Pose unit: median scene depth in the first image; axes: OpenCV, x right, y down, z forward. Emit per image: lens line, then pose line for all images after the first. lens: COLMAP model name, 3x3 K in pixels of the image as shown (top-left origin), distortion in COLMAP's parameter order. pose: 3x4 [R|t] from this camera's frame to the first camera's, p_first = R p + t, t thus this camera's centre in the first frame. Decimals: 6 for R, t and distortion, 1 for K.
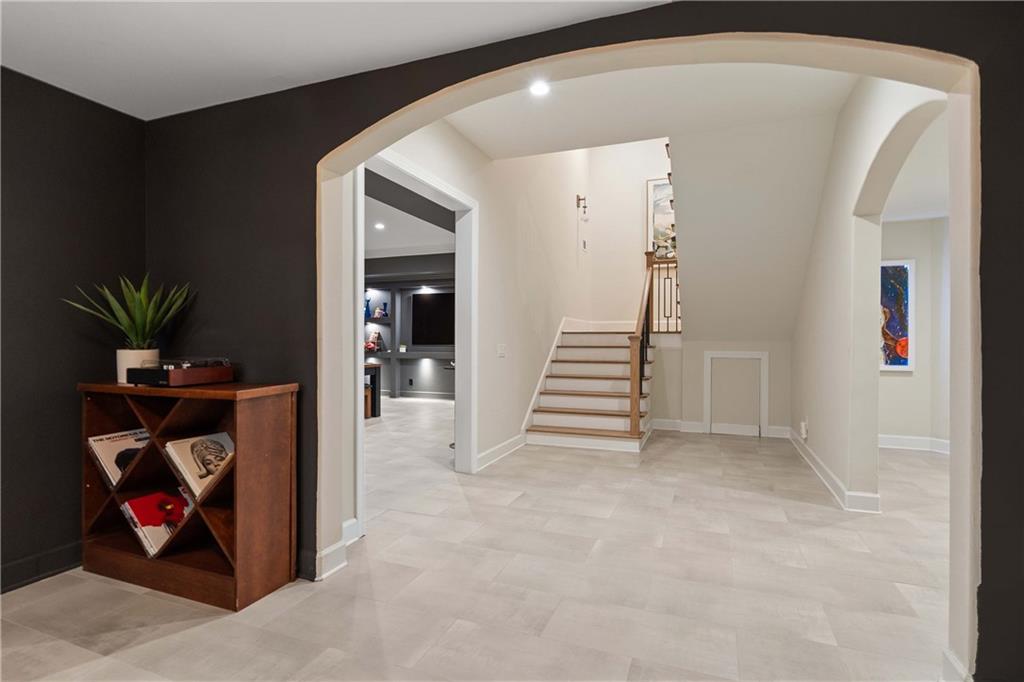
lens RADIAL K [[515.3, 0, 509.9], [0, 515.3, 339.2], [0, 0, 1]] dist [-0.000782, -0.000020]
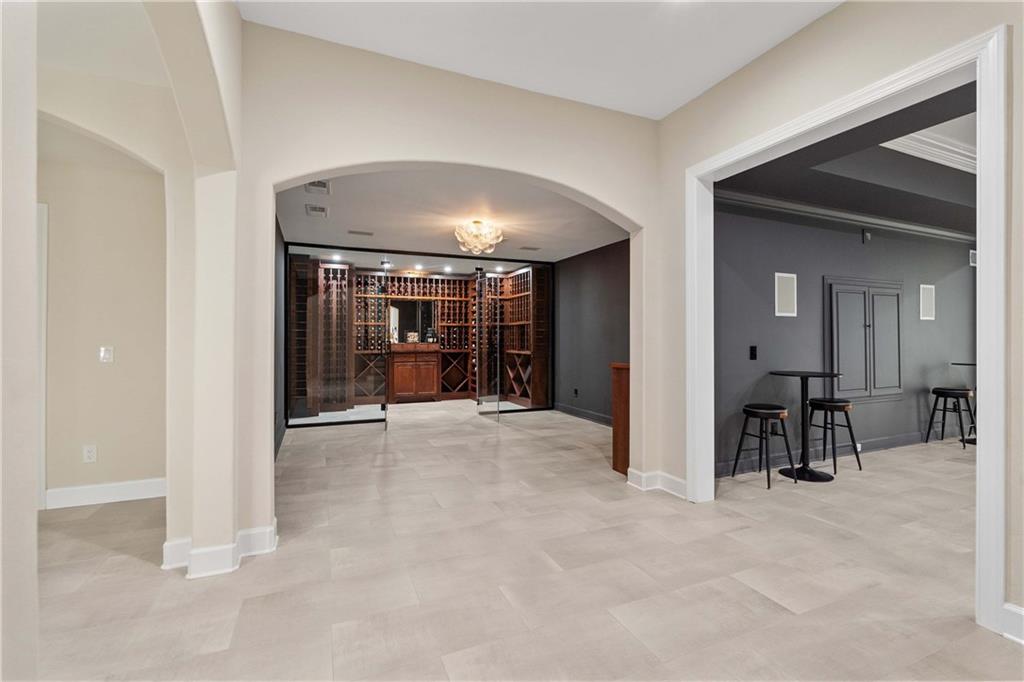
lens RADIAL K [[452.4, 0, 512.6], [0, 452.4, 338.5], [0, 0, 1]] dist [0.000840, -0.000057]
pose [[-0.711353, -0.005890, -0.702810, 0.789700], [-0.003486, 0.999982, -0.004852, 0.008398], [0.702826, -0.001002, -0.711361, 1.530513]]
